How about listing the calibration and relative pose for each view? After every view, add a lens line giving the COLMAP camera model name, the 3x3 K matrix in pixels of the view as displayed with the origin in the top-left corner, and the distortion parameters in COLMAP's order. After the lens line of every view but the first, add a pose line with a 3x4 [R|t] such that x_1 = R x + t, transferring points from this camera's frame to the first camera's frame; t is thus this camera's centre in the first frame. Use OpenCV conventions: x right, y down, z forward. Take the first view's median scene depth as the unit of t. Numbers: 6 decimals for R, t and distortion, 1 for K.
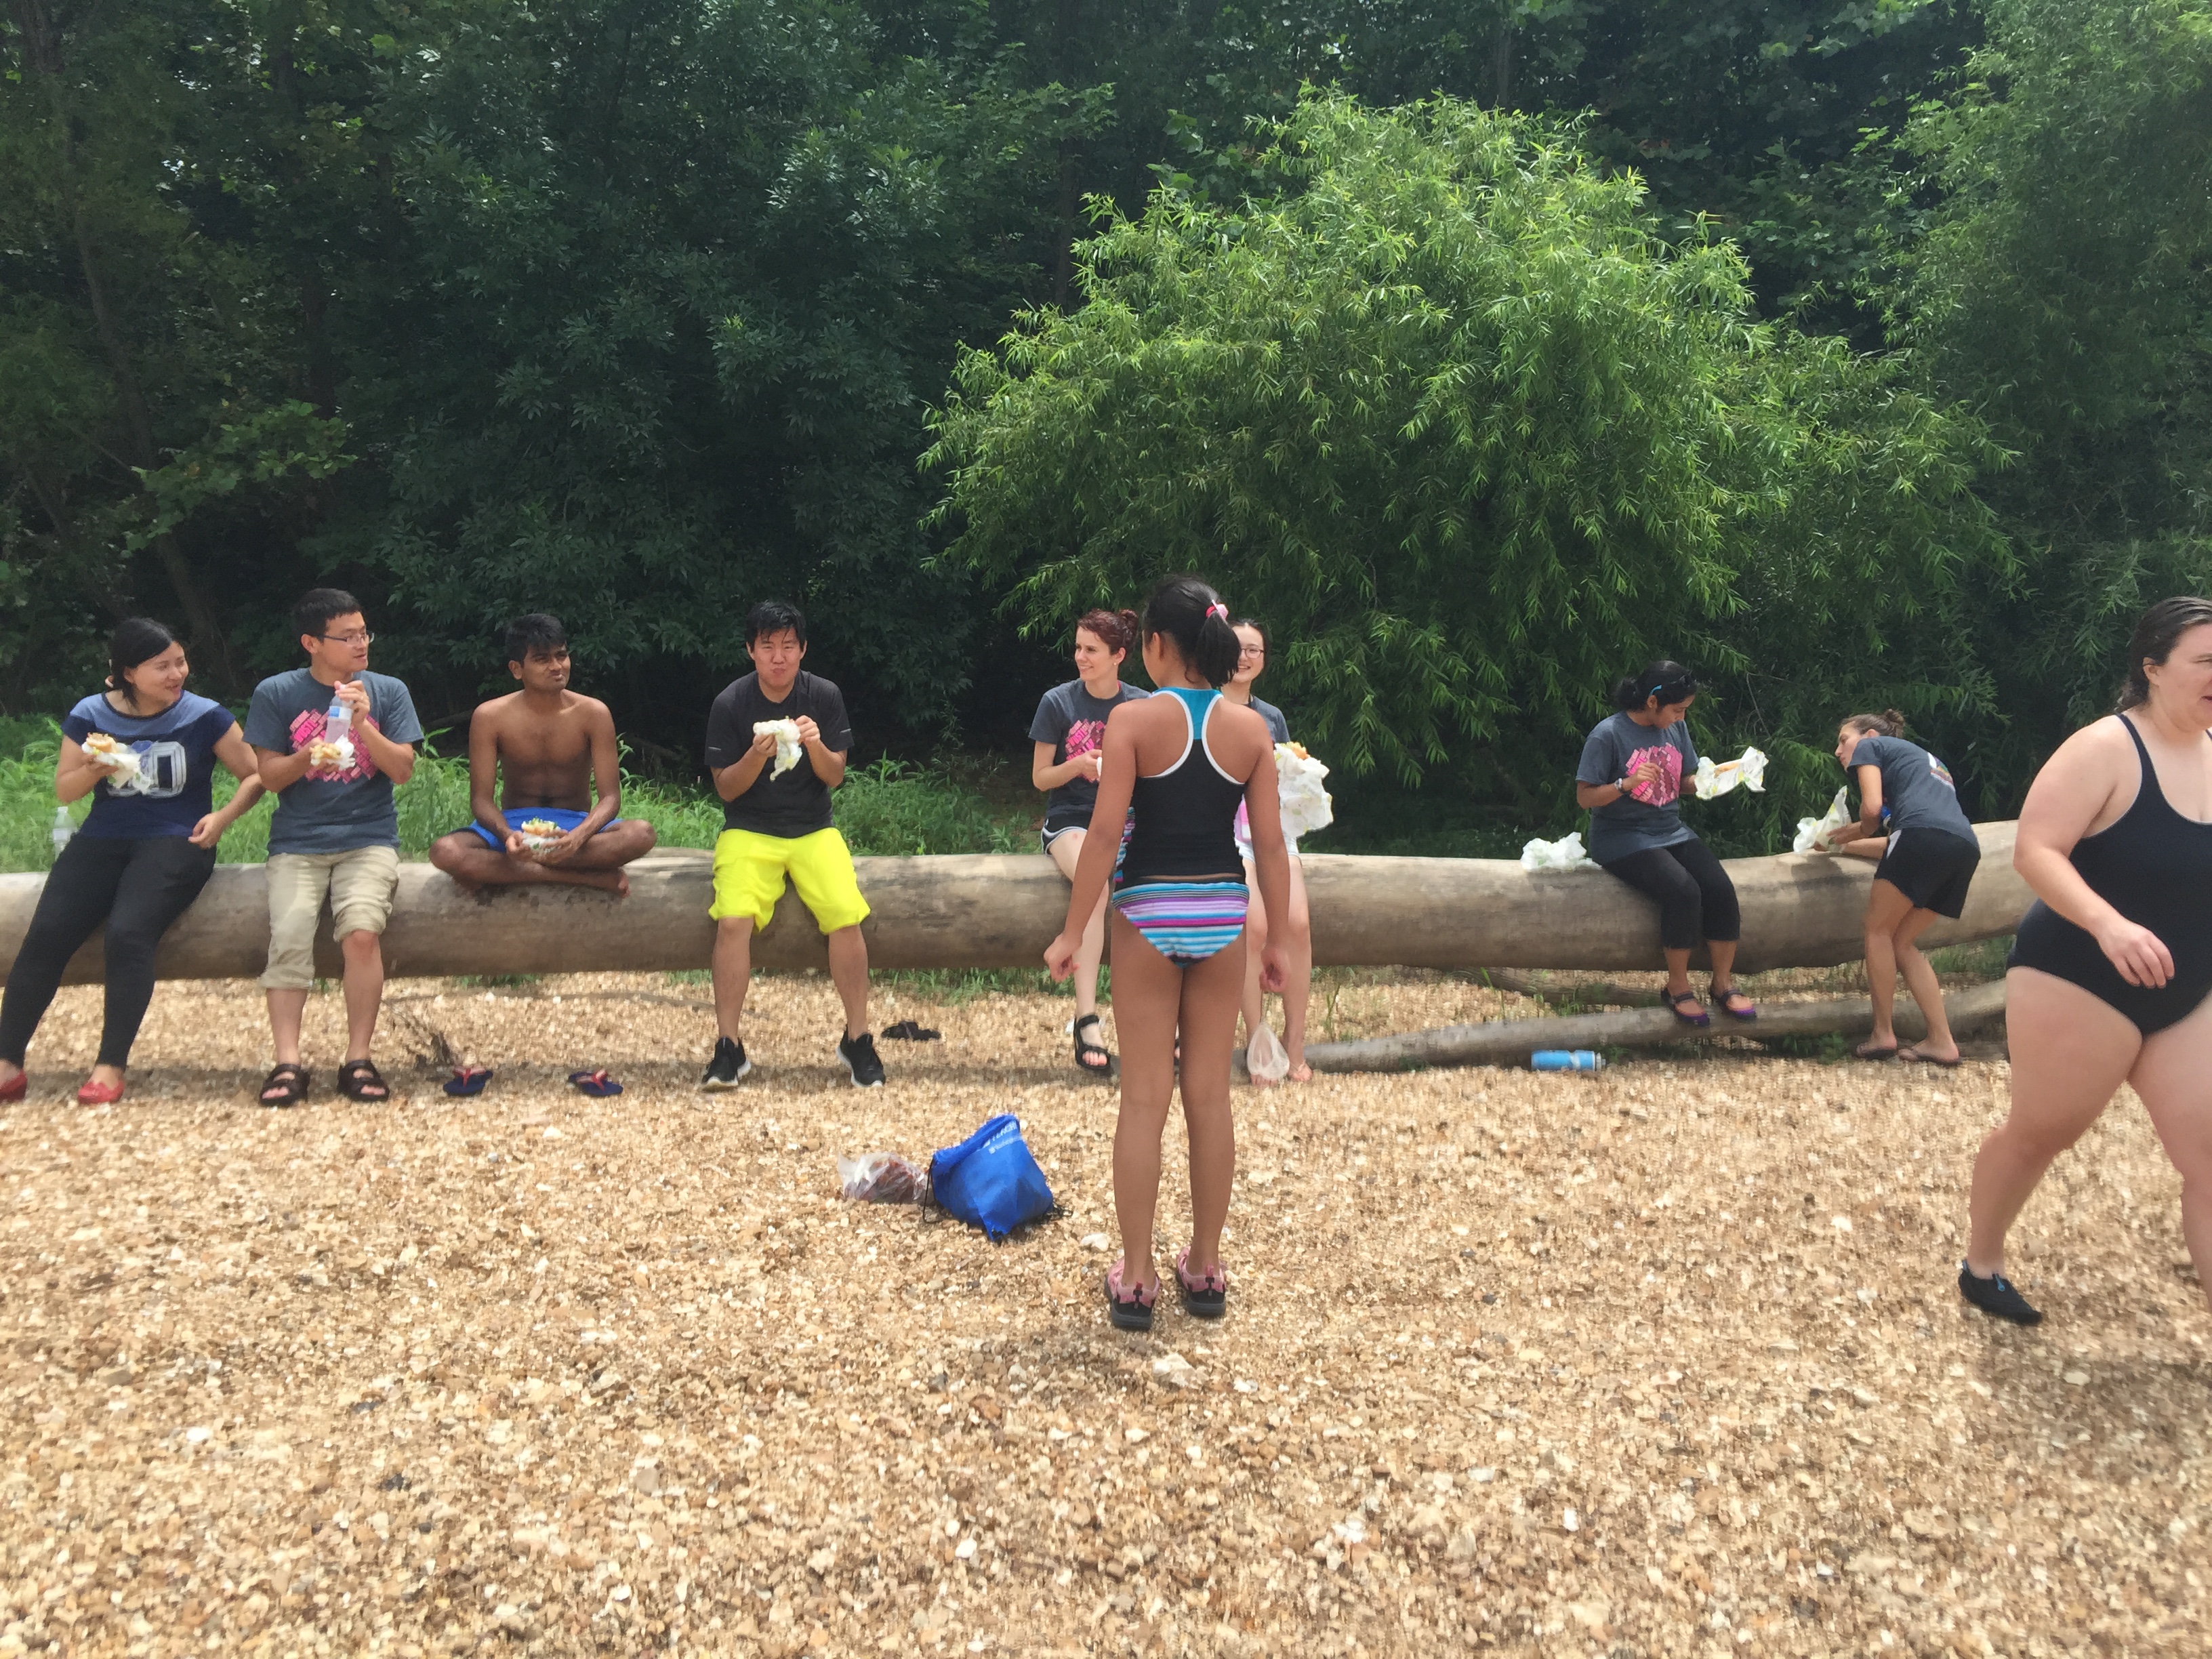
lens RADIAL K [[1842.8, 0, 1126.6], [0, 1842.8, 805.3], [0, 0, 1]] dist [0.053259, -0.115001]
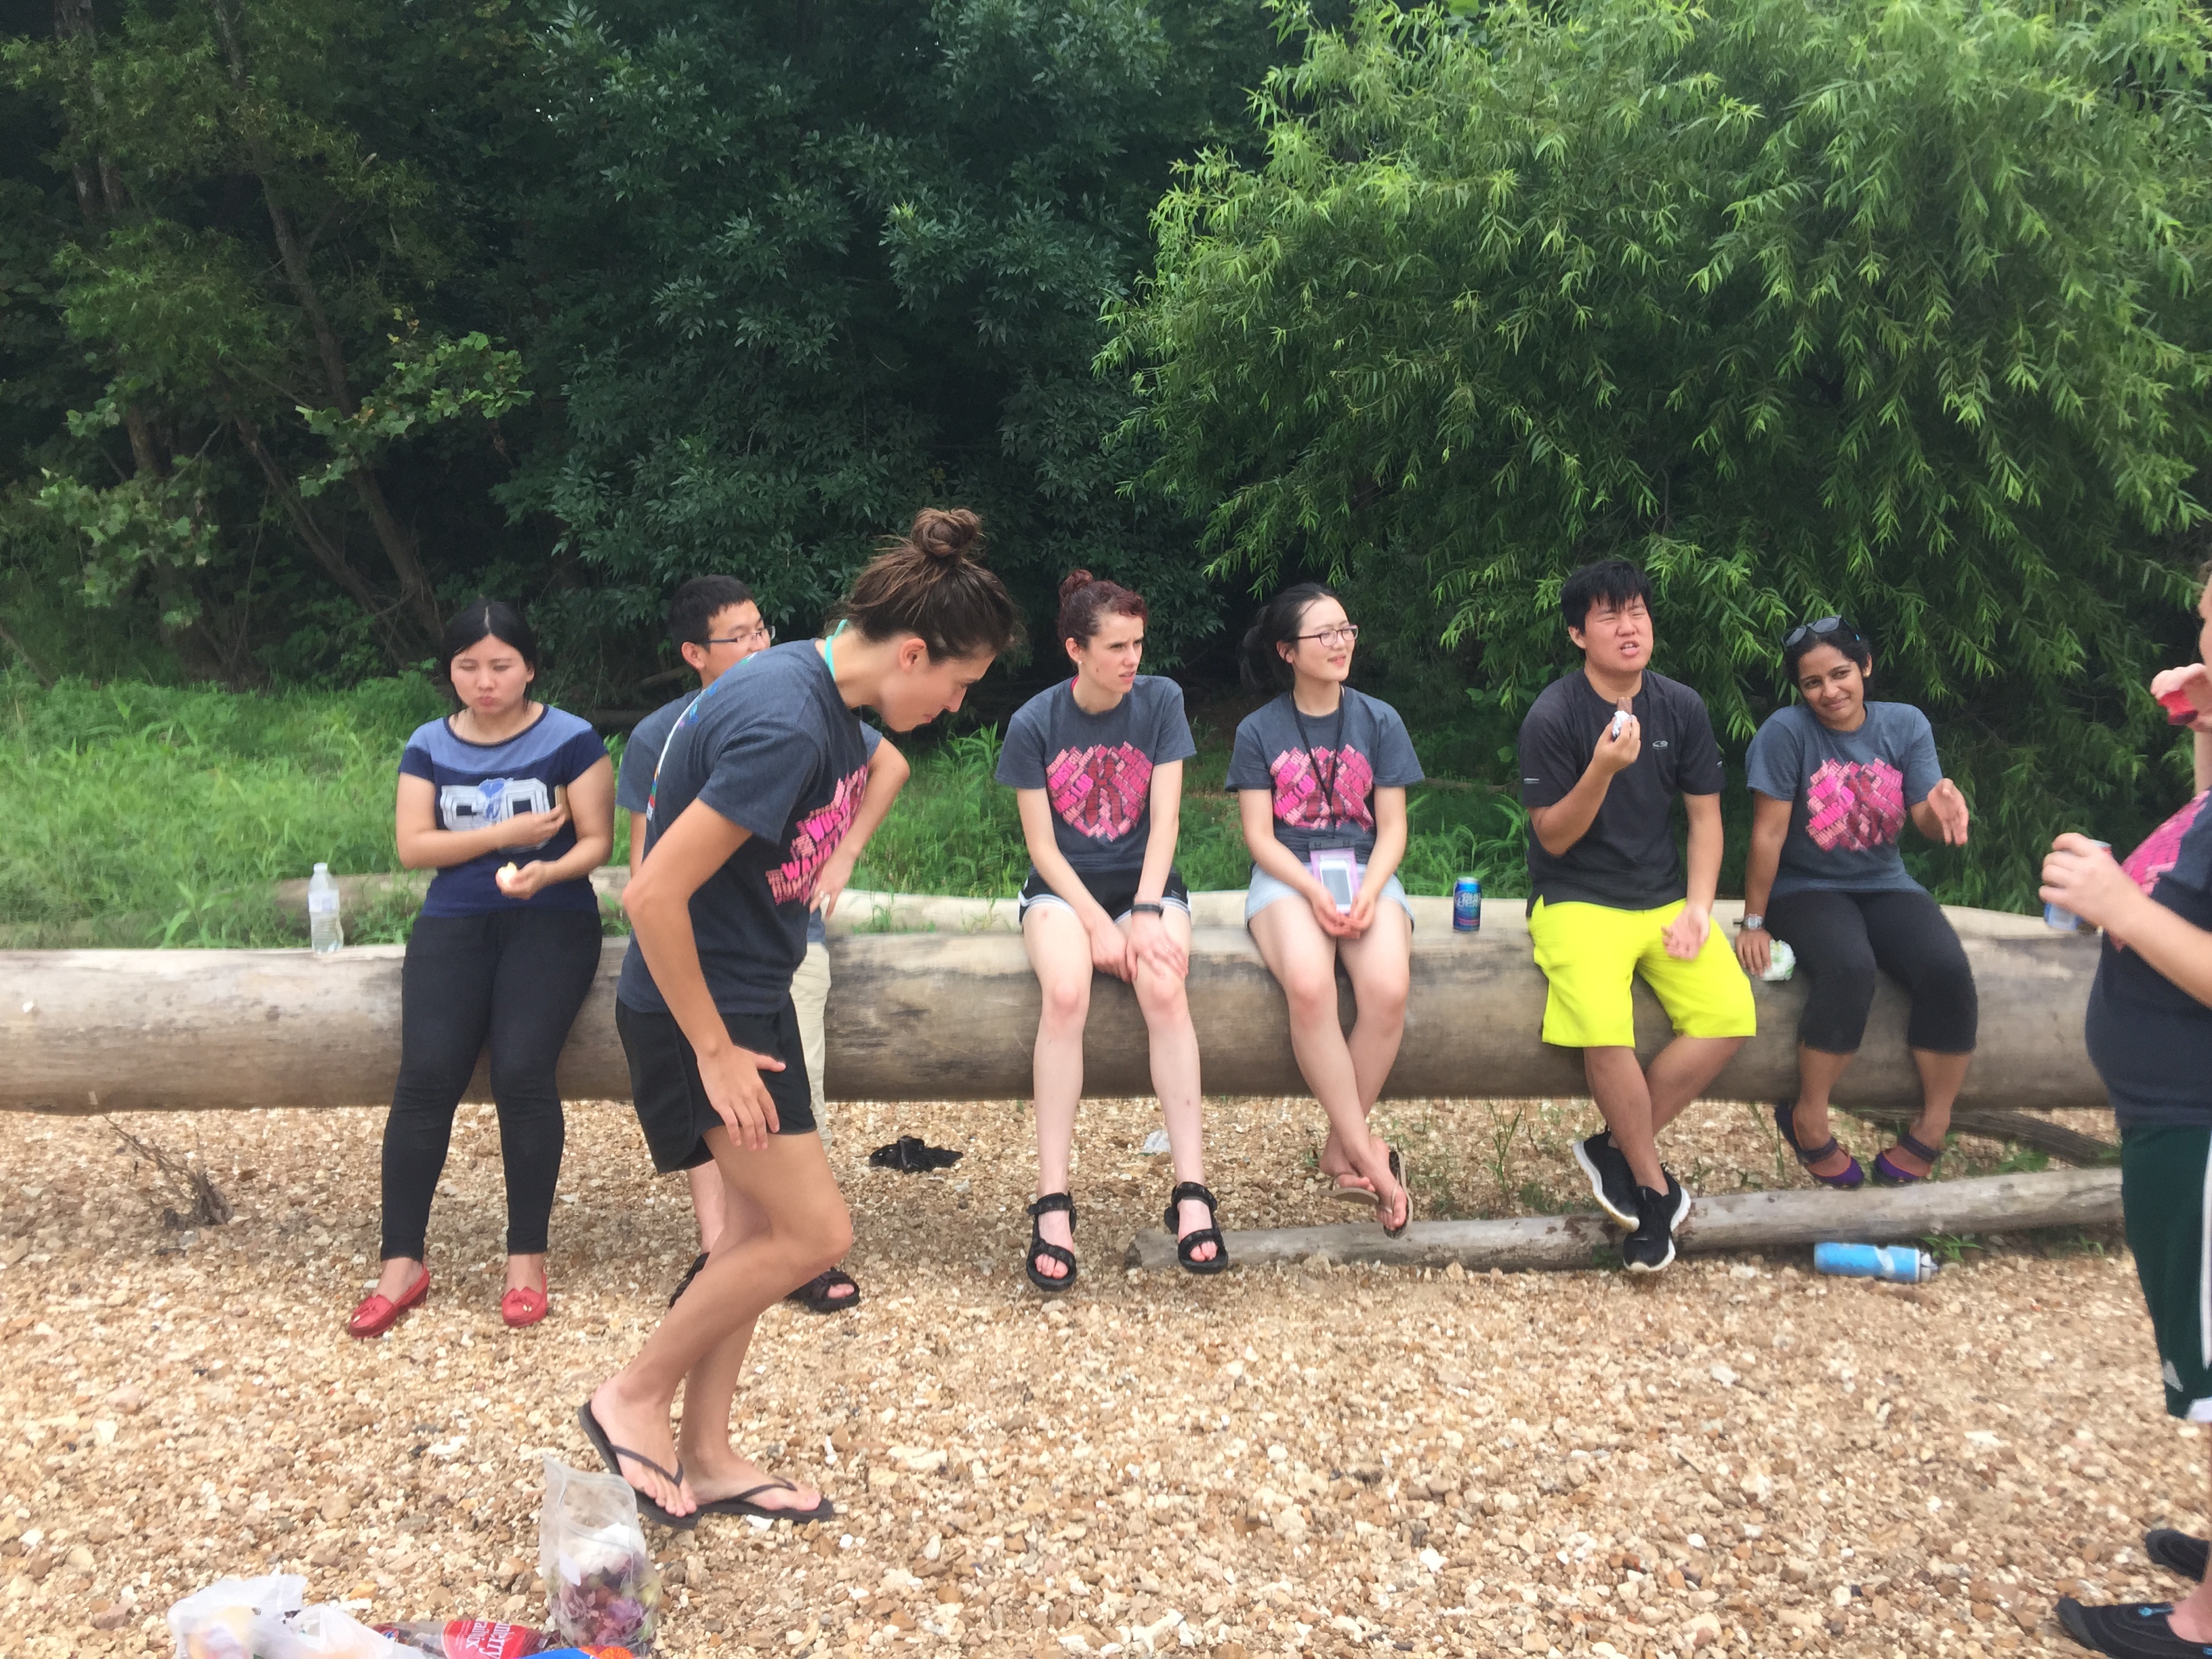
lens RADIAL K [[1888.6, 0, 1106.7], [0, 1888.6, 795.0], [0, 0, 1]] dist [0.051559, -0.096372]
pose [[0.977935, -0.000761, -0.208908, 0.077988], [0.007860, 0.999419, 0.033155, -0.028633], [0.208761, -0.034065, 0.977373, 0.210190]]
